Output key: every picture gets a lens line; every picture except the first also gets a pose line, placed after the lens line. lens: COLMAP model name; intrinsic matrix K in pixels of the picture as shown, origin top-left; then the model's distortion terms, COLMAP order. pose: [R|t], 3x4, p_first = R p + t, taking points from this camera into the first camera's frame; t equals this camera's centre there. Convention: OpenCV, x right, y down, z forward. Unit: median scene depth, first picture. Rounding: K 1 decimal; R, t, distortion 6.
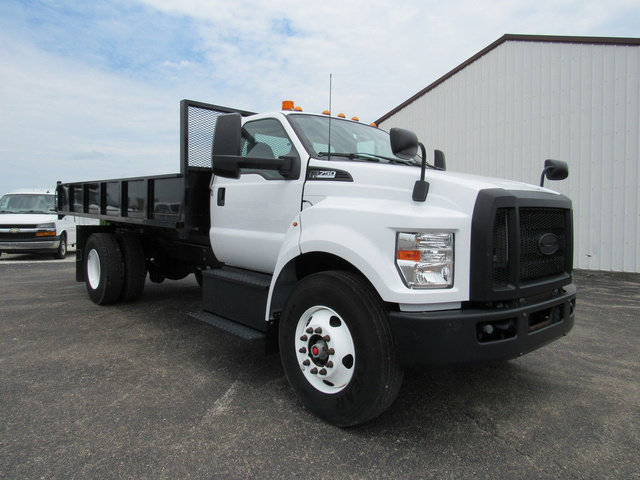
lens RADIAL K [[453.9, 0, 320.0], [0, 453.9, 240.0], [0, 0, 1]] dist [-0.007395, 0.002967]
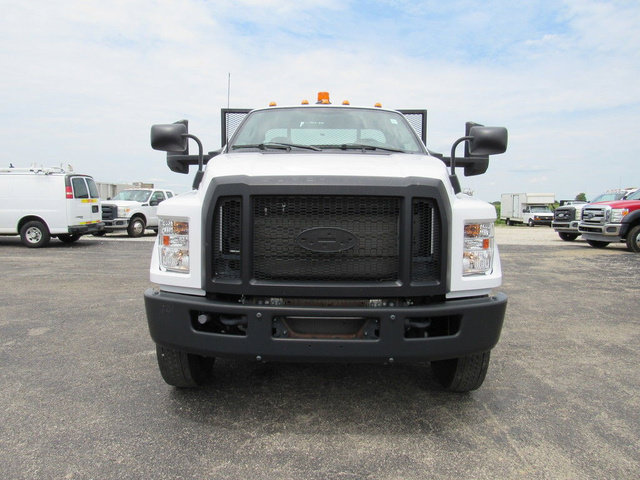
lens RADIAL K [[453.9, 0, 320.0], [0, 453.9, 240.0], [0, 0, 1]] dist [-0.007395, 0.002967]
pose [[0.735346, 0.055632, -0.675404, 0.982169], [-0.036611, 0.998431, 0.042379, -0.023011], [0.676702, -0.006436, 0.736229, 0.357403]]
